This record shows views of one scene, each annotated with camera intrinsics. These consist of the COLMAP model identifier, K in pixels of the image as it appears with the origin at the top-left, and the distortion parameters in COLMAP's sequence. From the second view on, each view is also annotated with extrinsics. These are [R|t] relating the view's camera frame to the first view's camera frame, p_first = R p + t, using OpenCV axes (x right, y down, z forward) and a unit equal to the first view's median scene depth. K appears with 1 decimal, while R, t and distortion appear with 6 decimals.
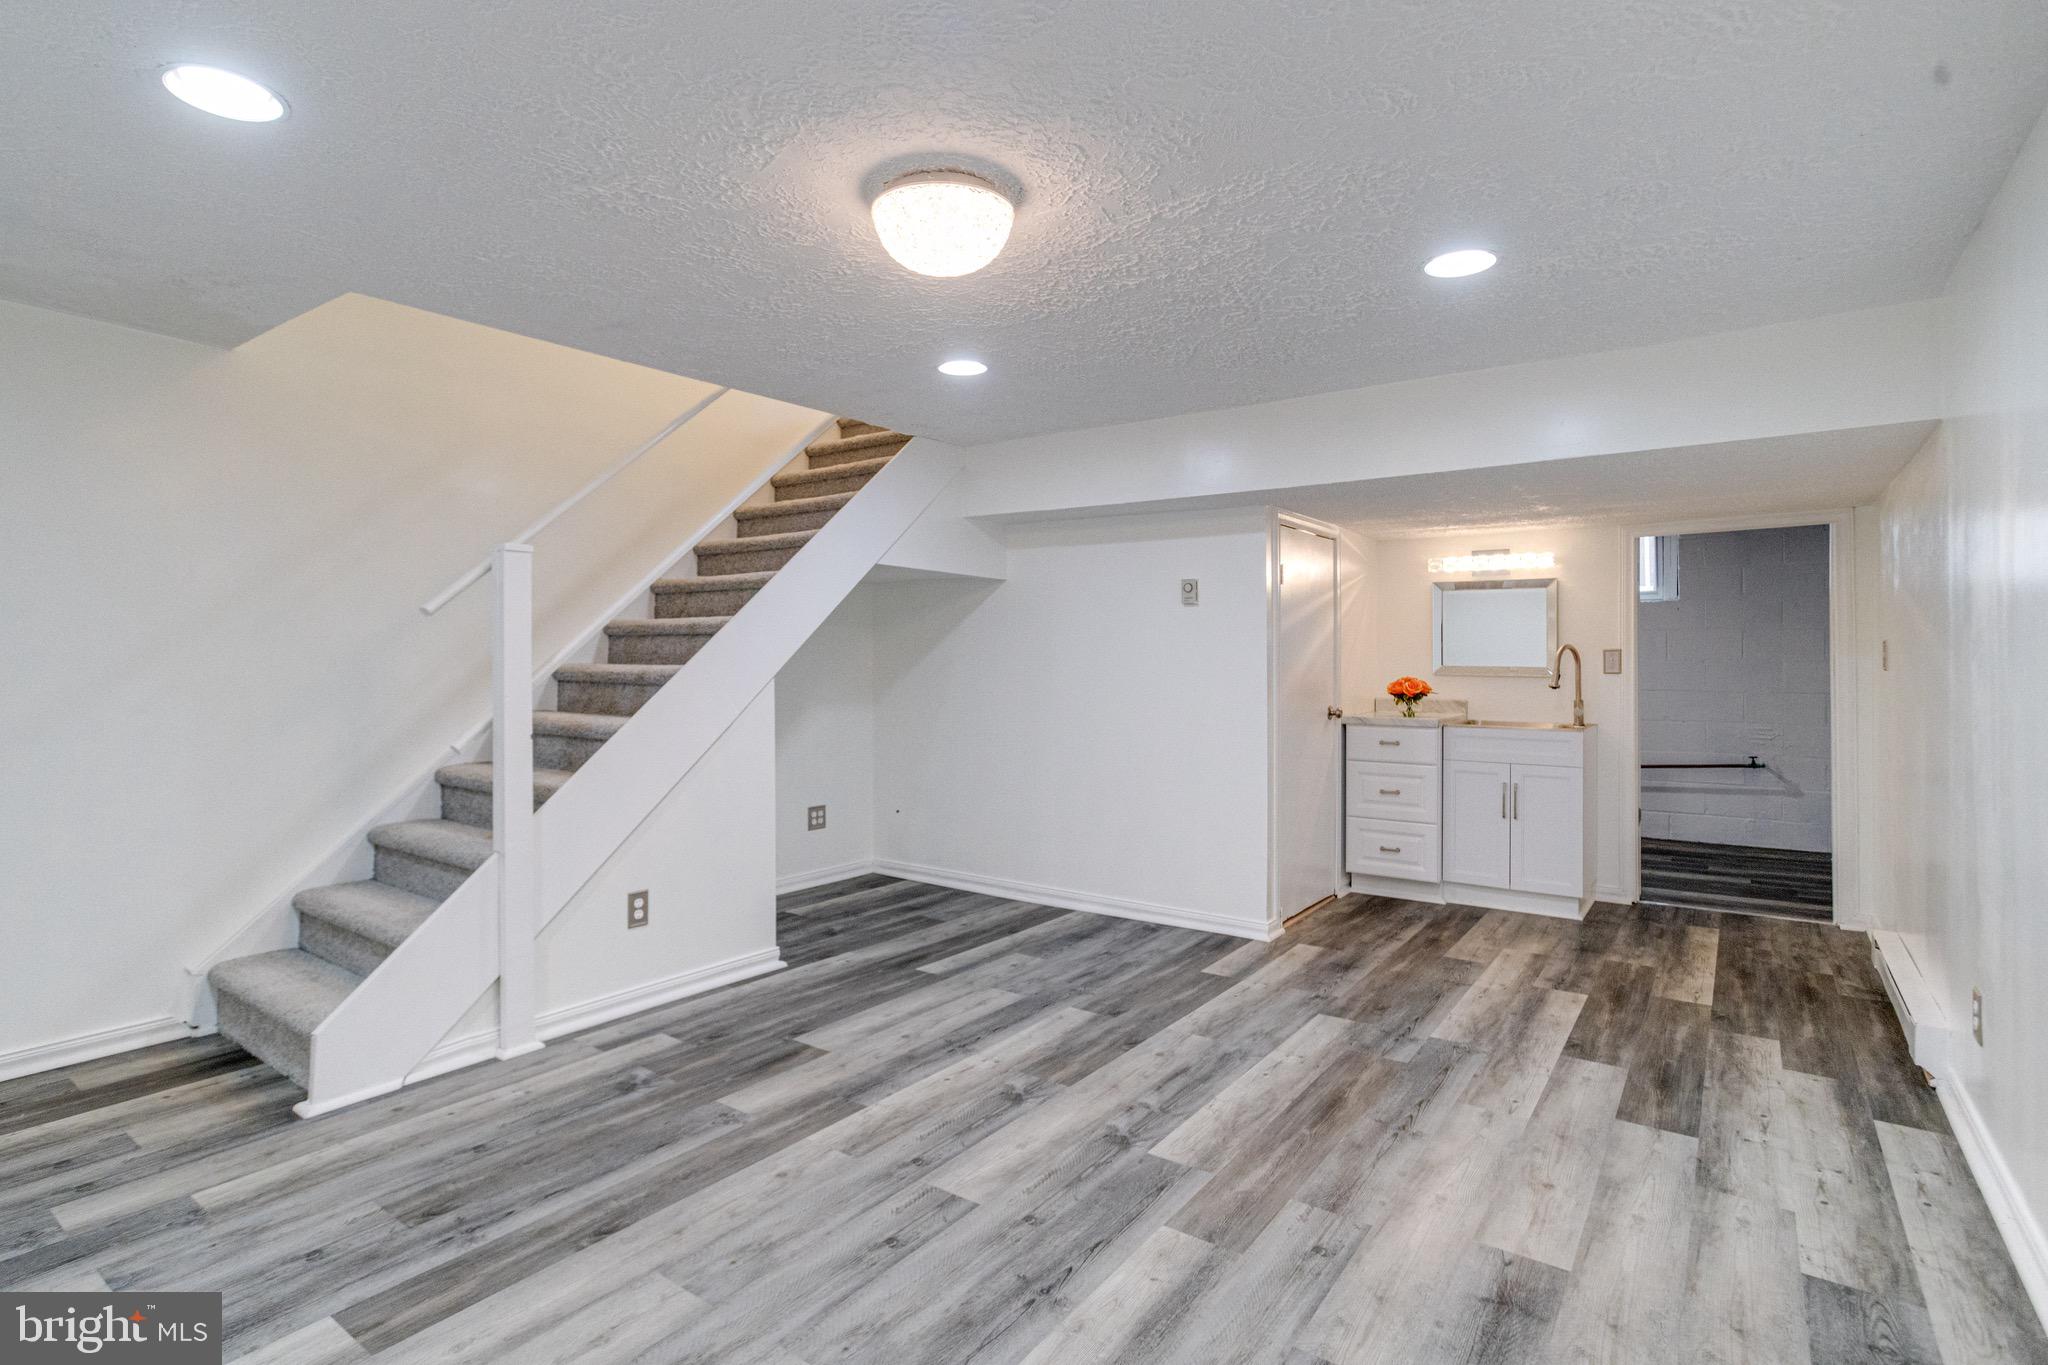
lens RADIAL K [[1010.3, 0, 1022.5], [0, 1010.3, 675.3], [0, 0, 1]] dist [0.016538, 0.002232]
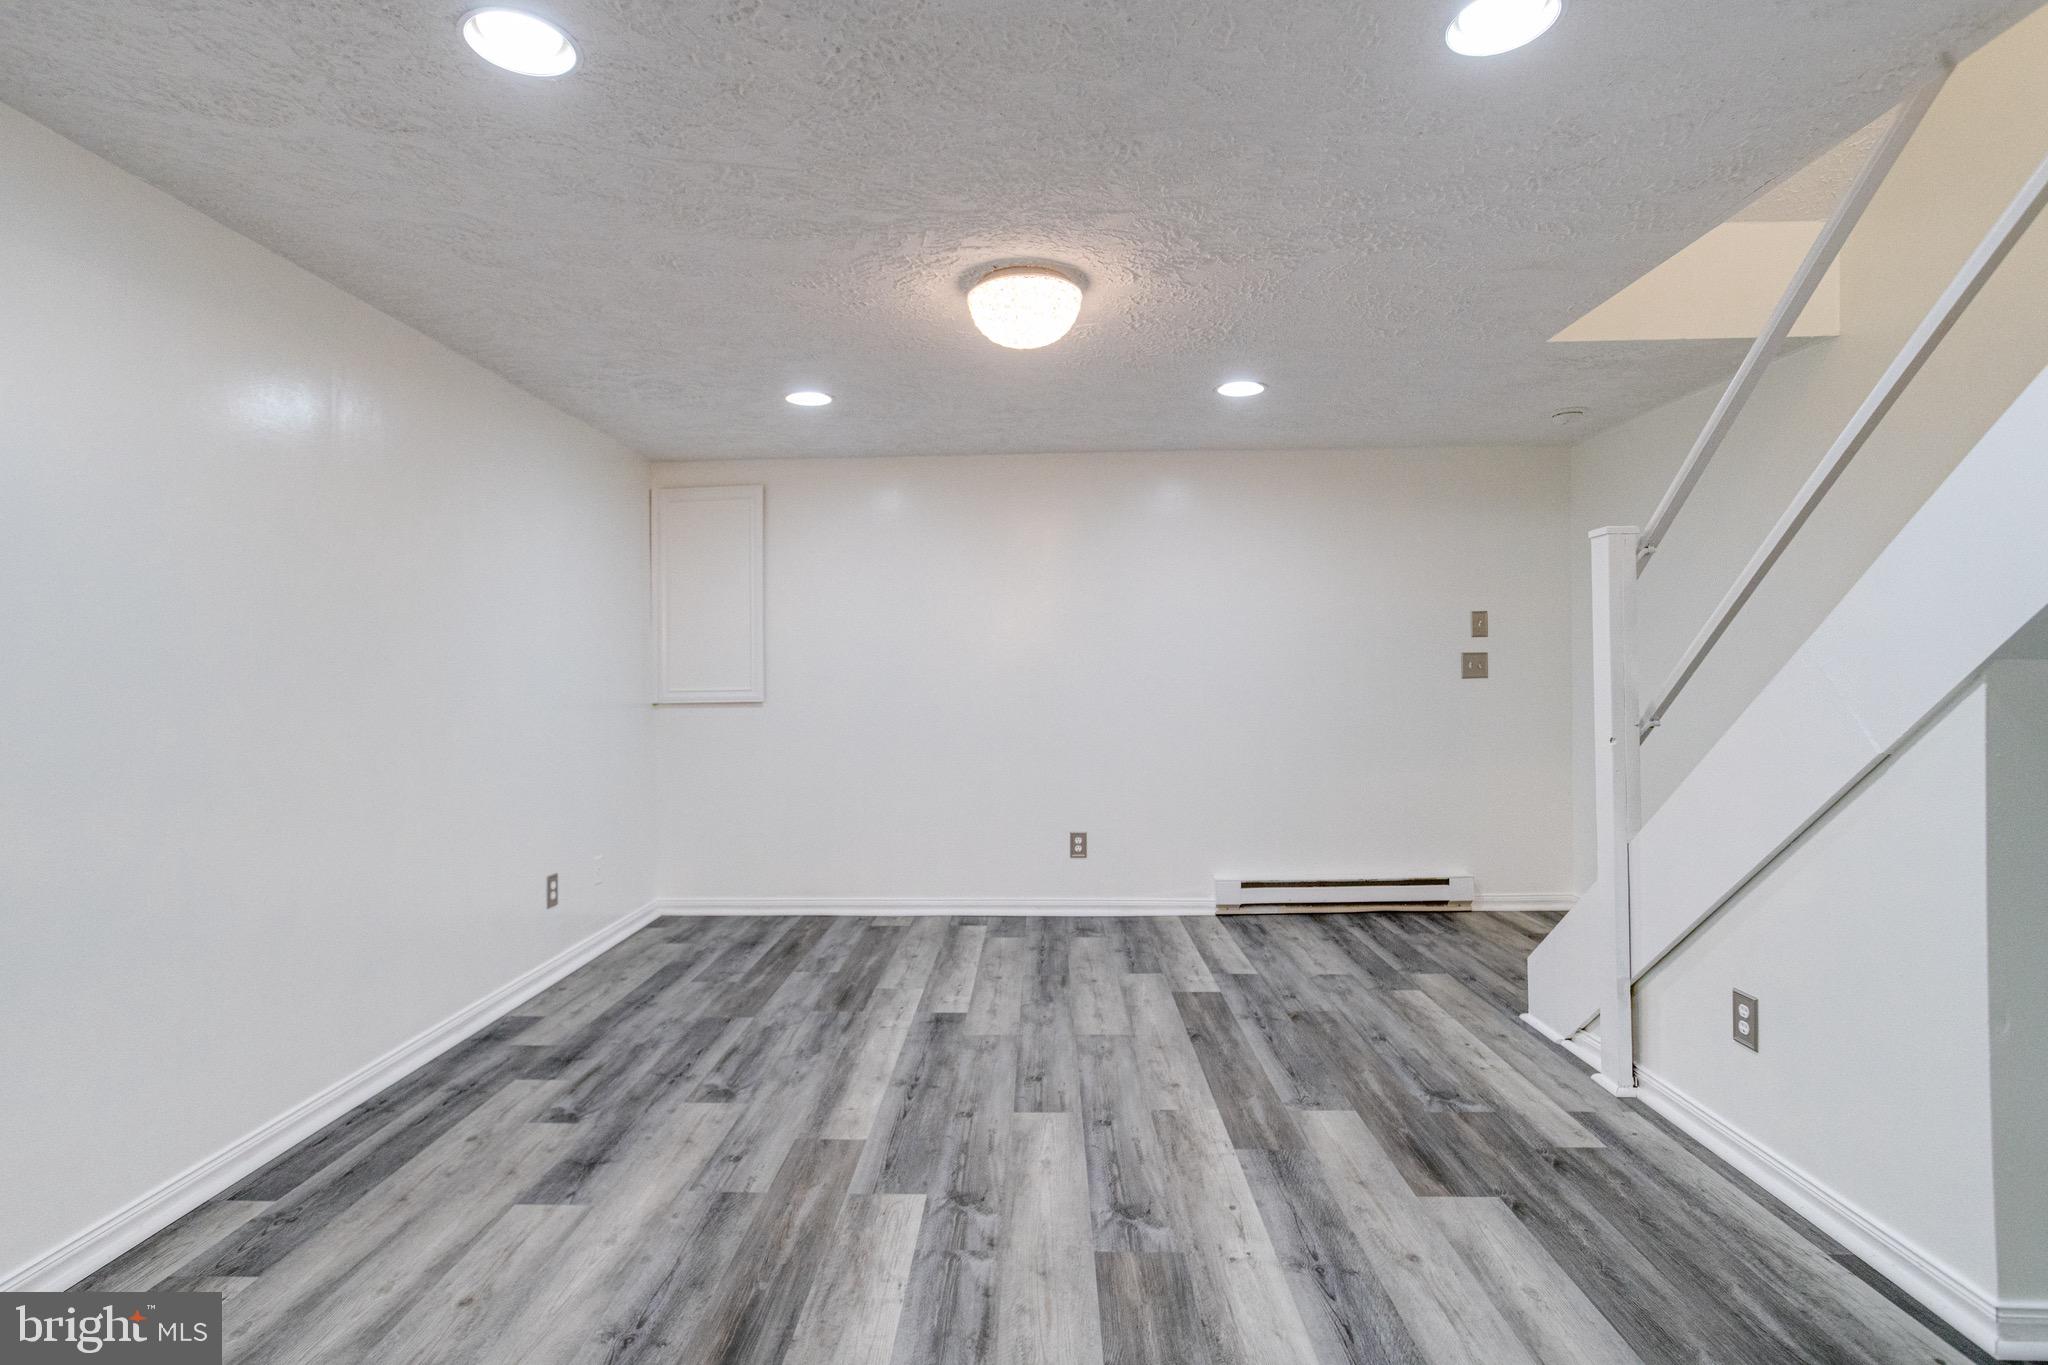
lens RADIAL K [[1010.3, 0, 1023.5], [0, 1010.3, 672.5], [0, 0, 1]] dist [0.016538, 0.002232]
pose [[-0.824424, 0.004492, -0.565955, 0.559517], [0.000368, 0.999973, 0.007401, -0.010895], [0.565973, 0.005893, -0.824403, 1.772785]]
